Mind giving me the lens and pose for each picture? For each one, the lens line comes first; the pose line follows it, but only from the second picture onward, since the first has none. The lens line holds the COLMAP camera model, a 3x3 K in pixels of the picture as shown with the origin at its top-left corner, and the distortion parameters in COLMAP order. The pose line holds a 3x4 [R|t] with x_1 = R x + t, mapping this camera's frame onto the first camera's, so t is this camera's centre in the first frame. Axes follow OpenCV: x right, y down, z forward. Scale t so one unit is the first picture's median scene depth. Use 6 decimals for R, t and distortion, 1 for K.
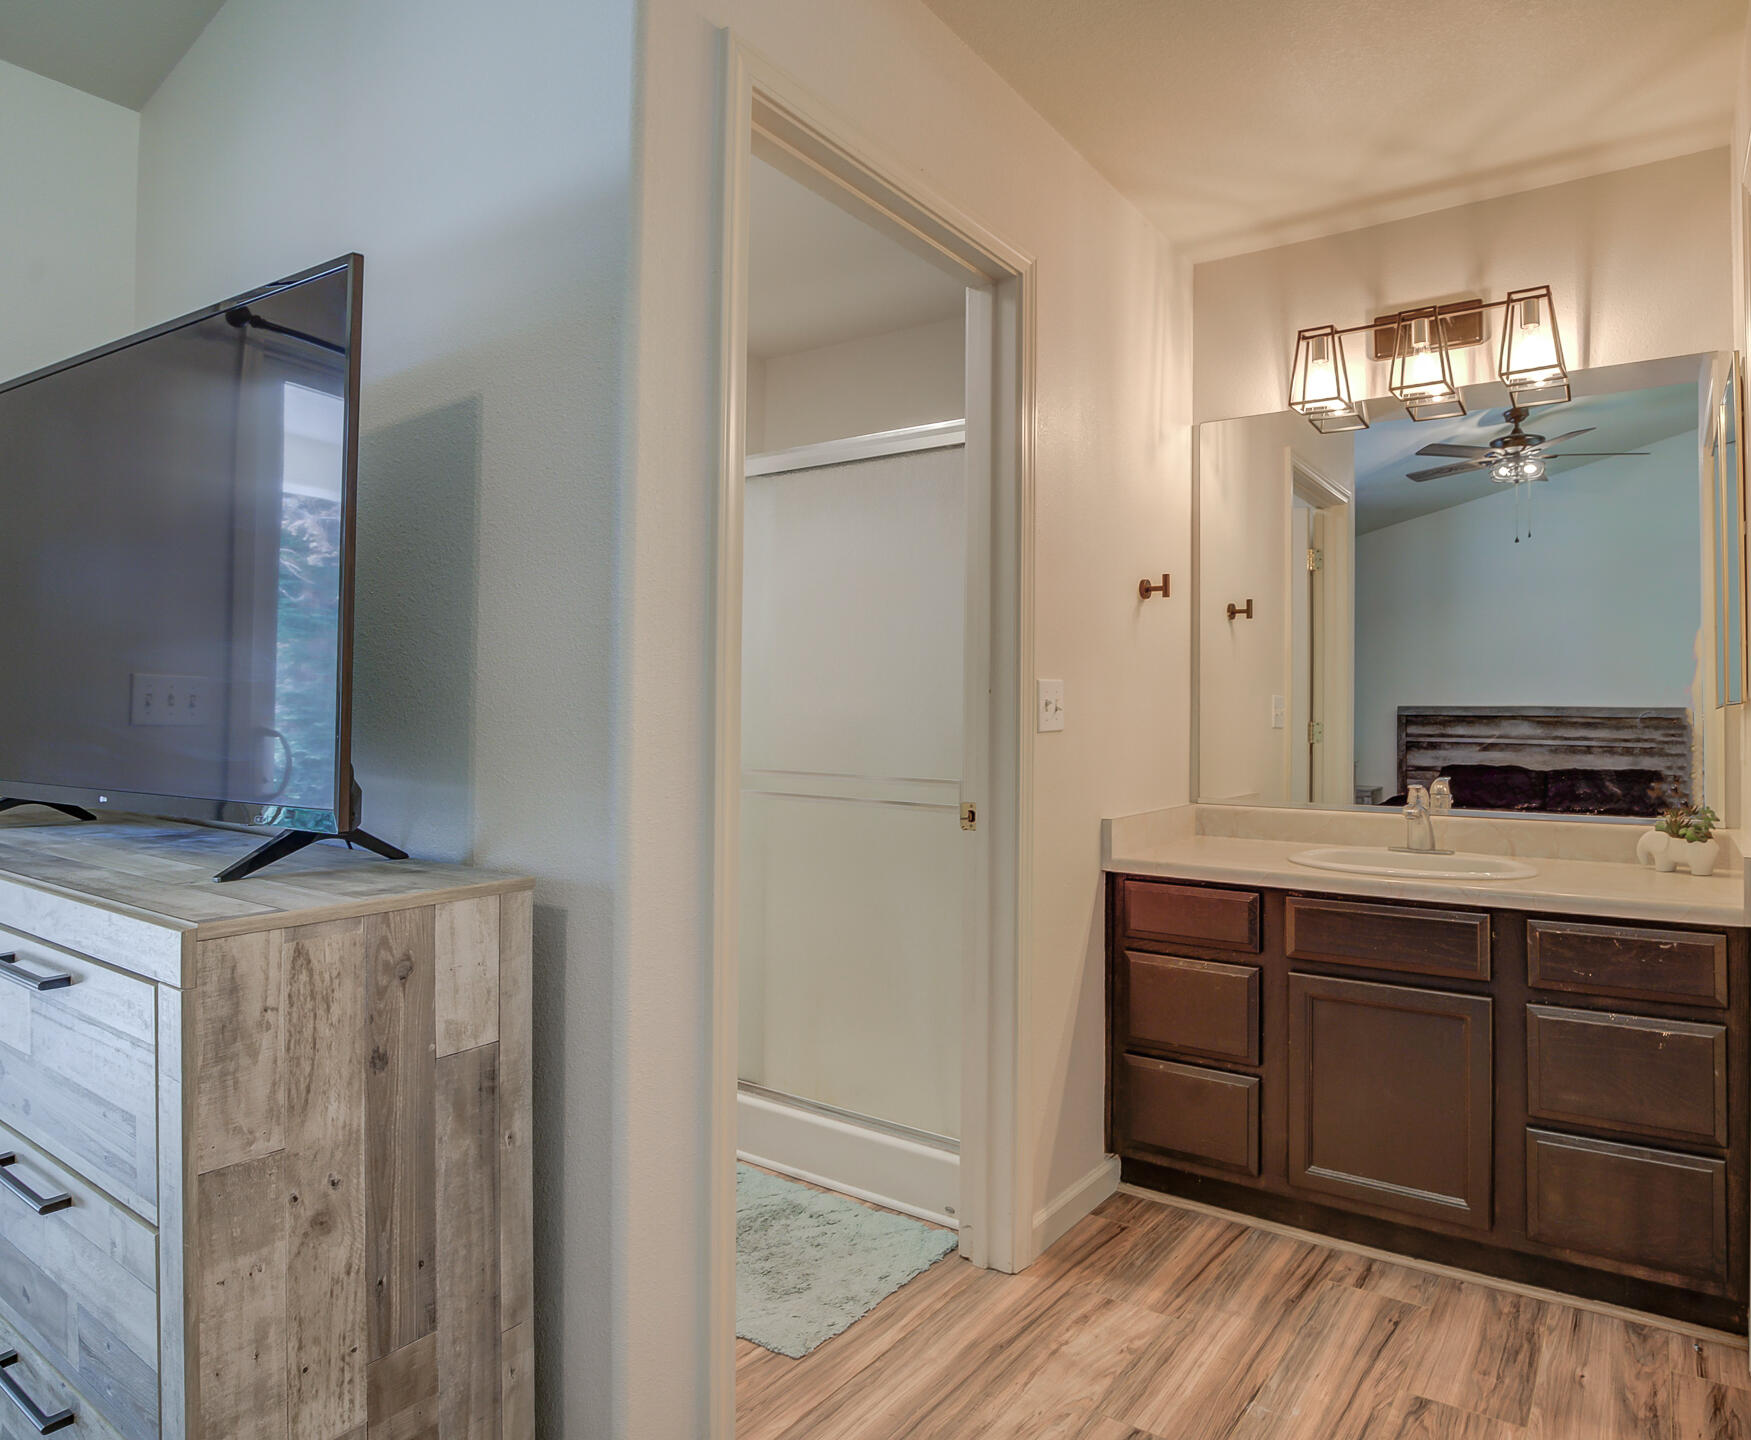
lens RADIAL K [[1091.7, 0, 880.5], [0, 1091.7, 702.3], [0, 0, 1]] dist [-0.016680, 0.003999]
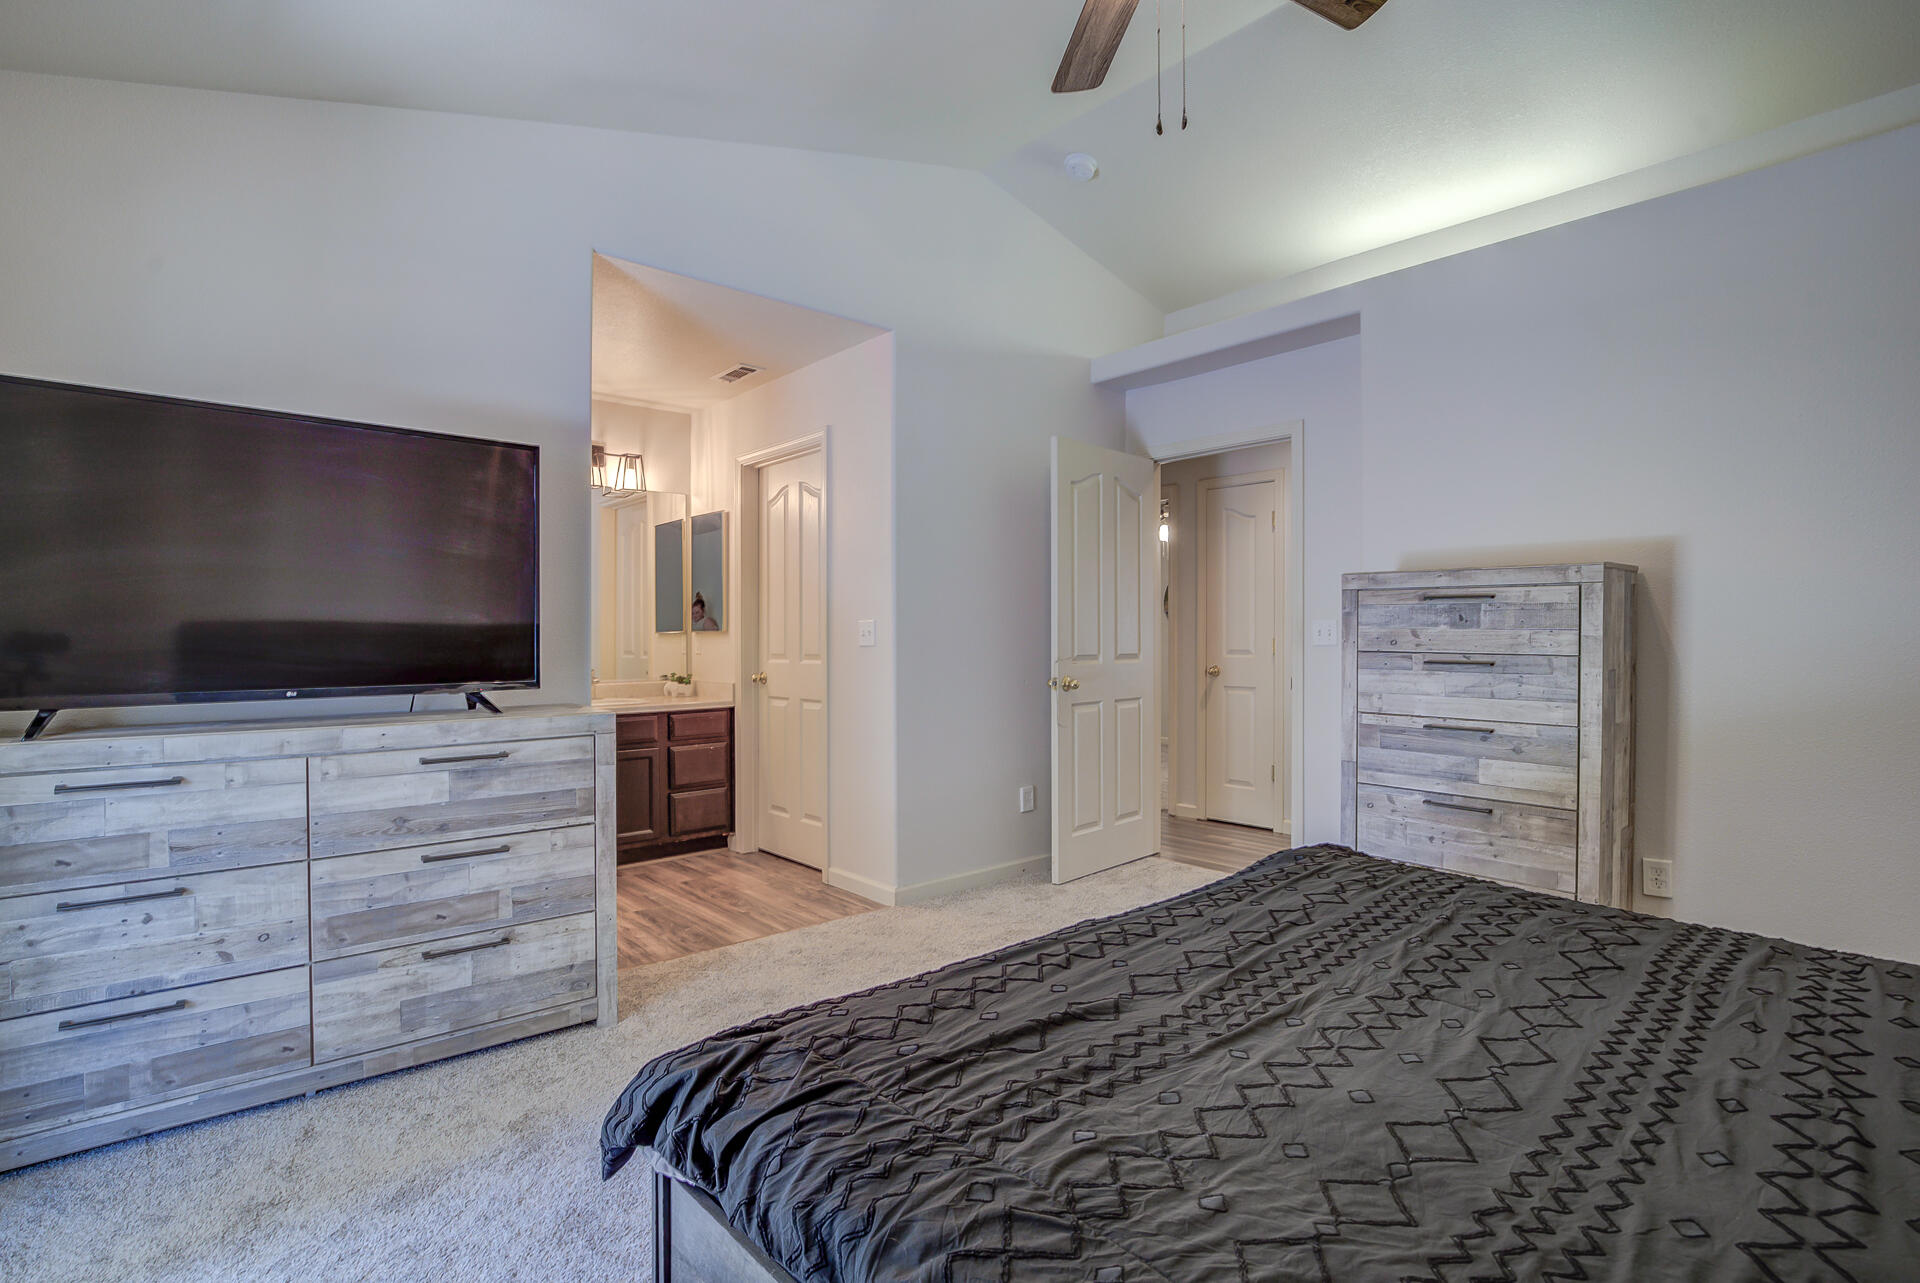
lens RADIAL K [[920.8, 0, 965.8], [0, 920.8, 645.3], [0, 0, 1]] dist [-0.020730, 0.001246]
pose [[0.230249, -0.017935, 0.972966, -1.105024], [-0.005720, 0.999788, 0.019783, -0.012219], [-0.973115, -0.010121, 0.230098, -0.156324]]
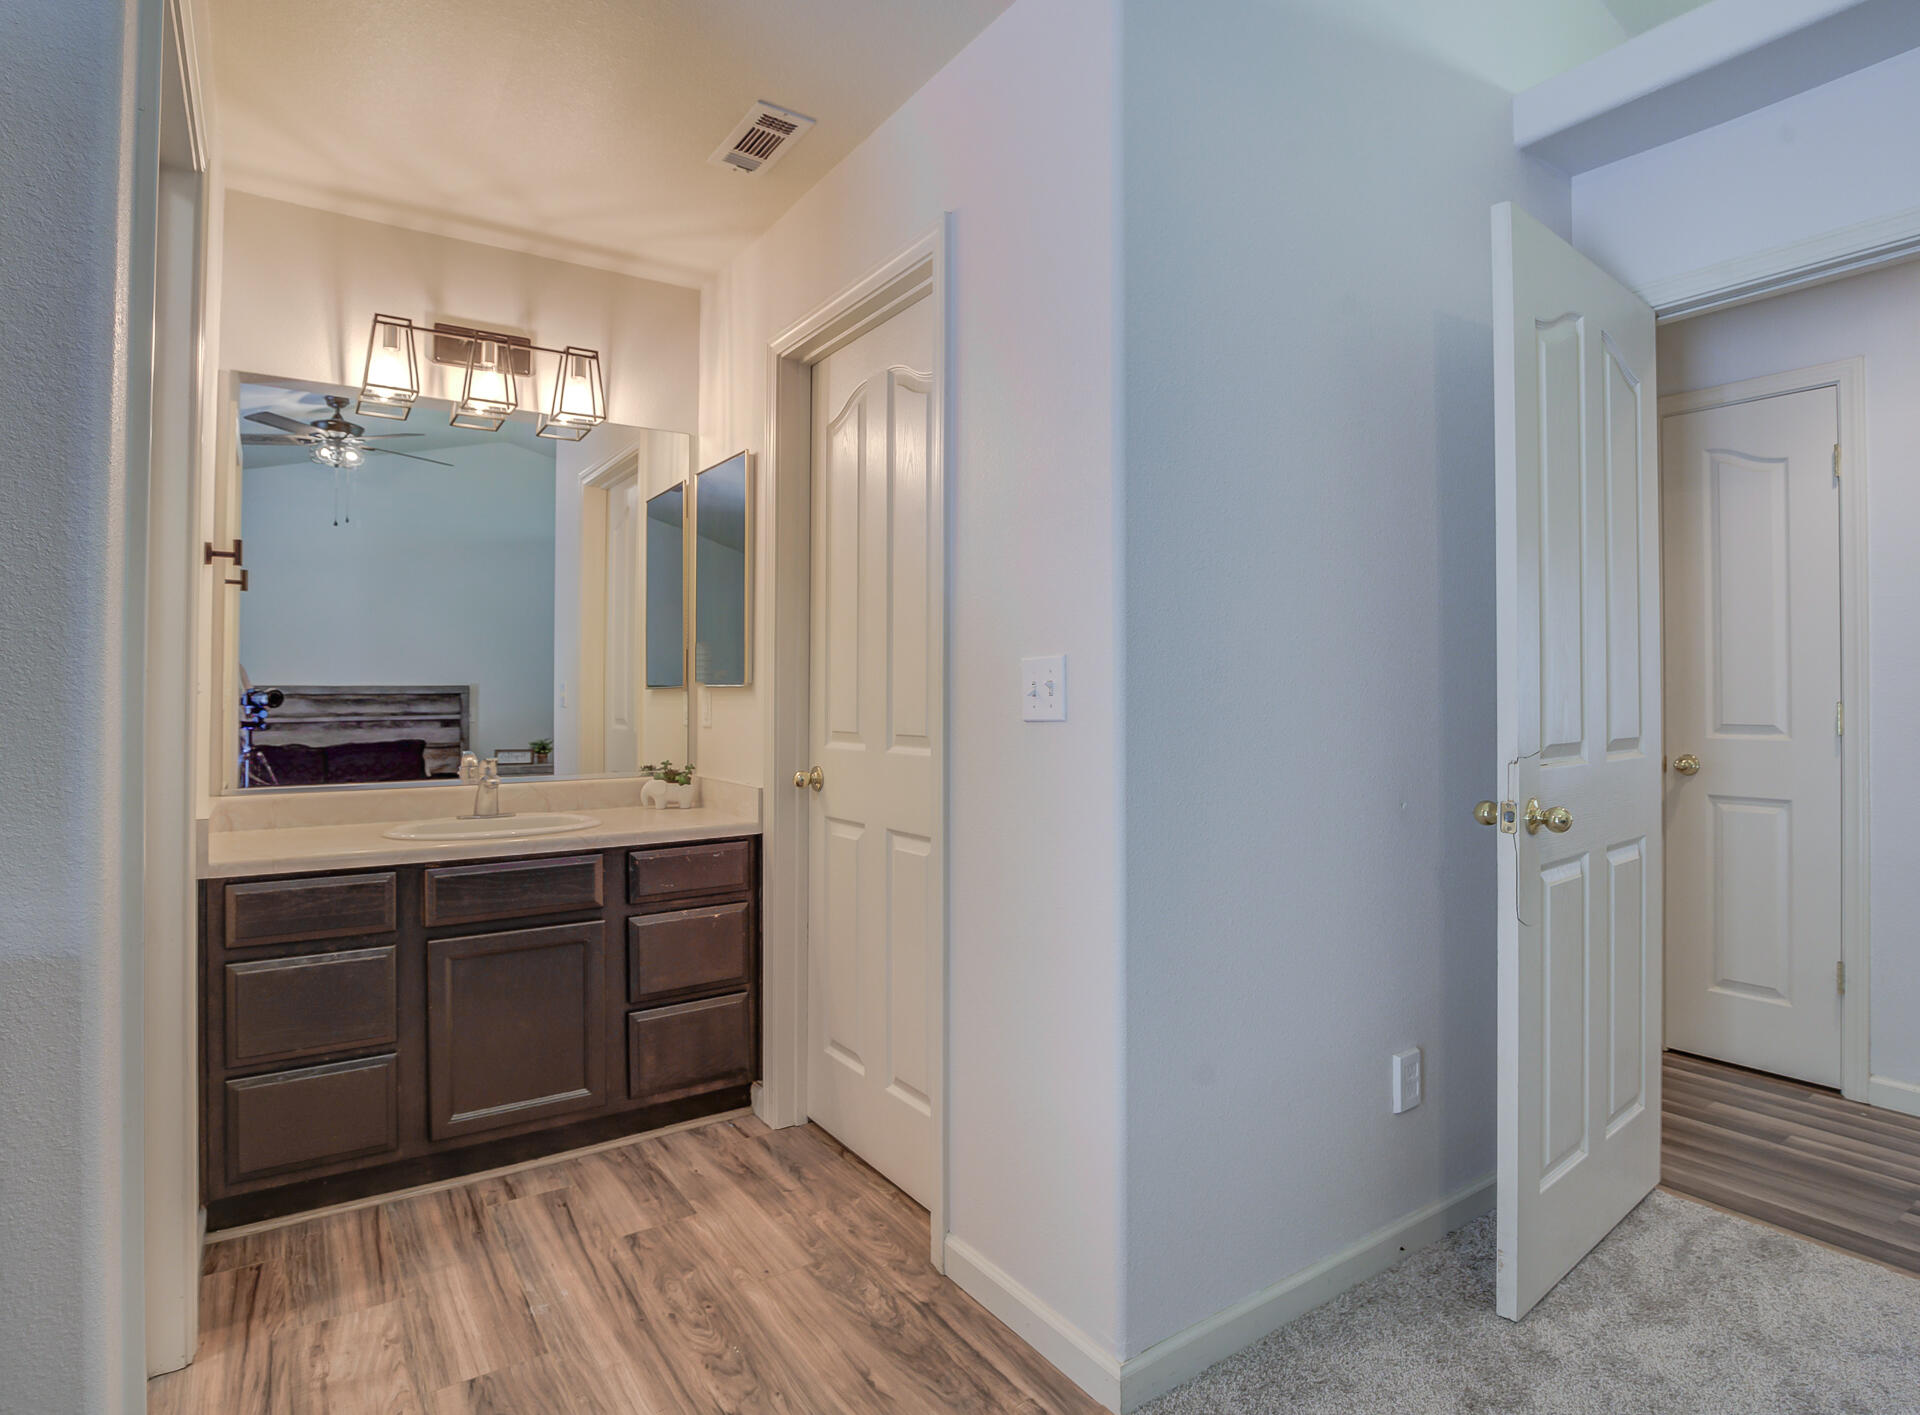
lens RADIAL K [[1138.4, 0, 960.0], [0, 1138.4, 707.5], [0, 0, 1]] dist [0.001868, 0.001560]
pose [[0.359078, -0.017629, 0.933141, -0.422033], [-0.007278, 0.999738, 0.021688, -0.004966], [-0.933279, -0.014579, 0.358856, 0.118622]]
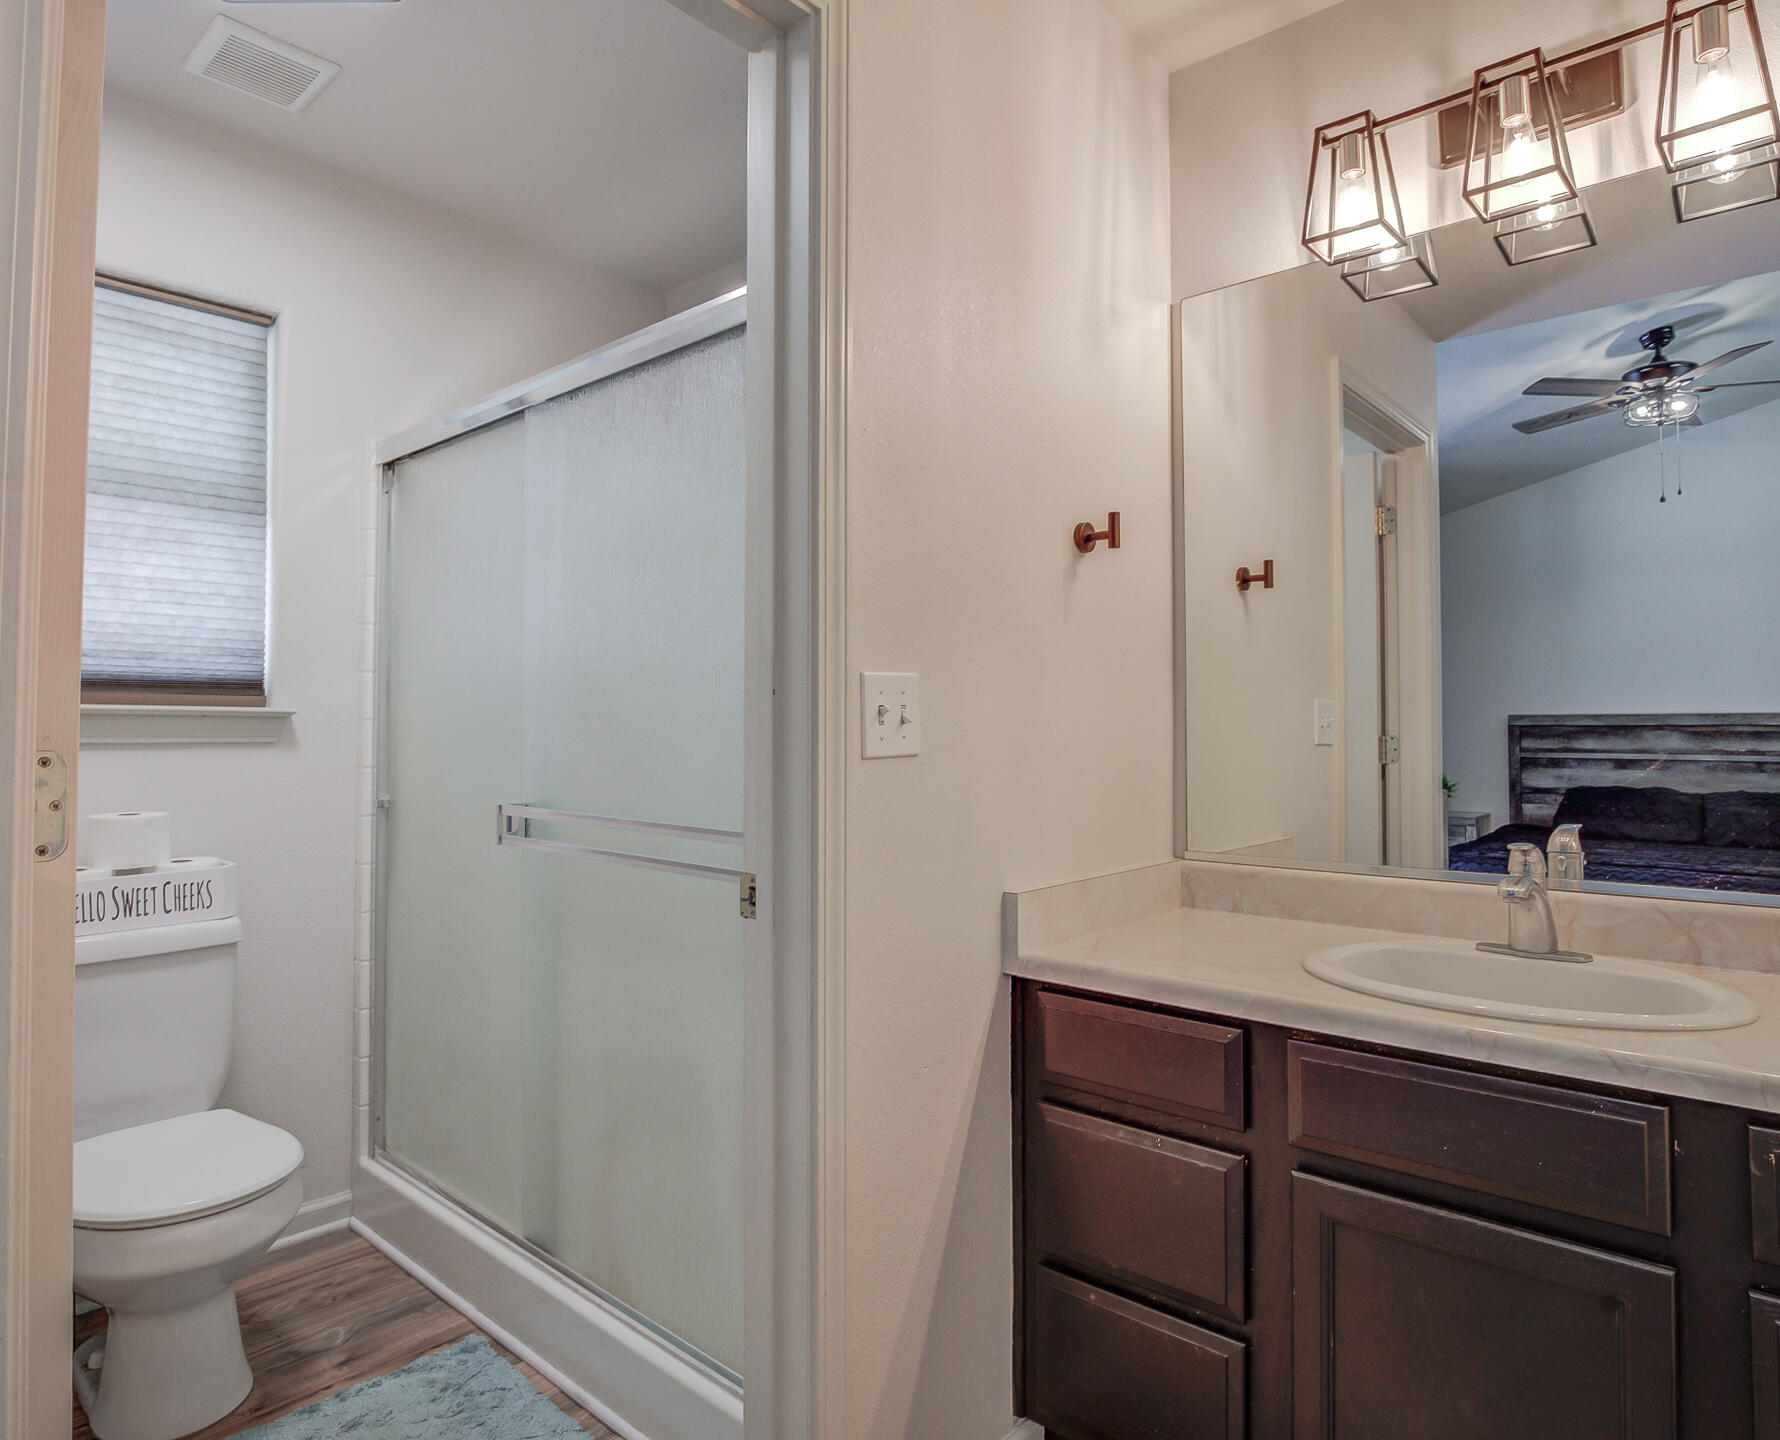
lens RADIAL K [[1075.8, 0, 856.8], [0, 1075.8, 702.4], [0, 0, 1]] dist [-0.024303, 0.002783]
pose [[0.993912, -0.010577, -0.109665, 0.189963], [0.008990, 0.999848, -0.014949, 0.004400], [0.109807, 0.013872, 0.993856, 0.369011]]
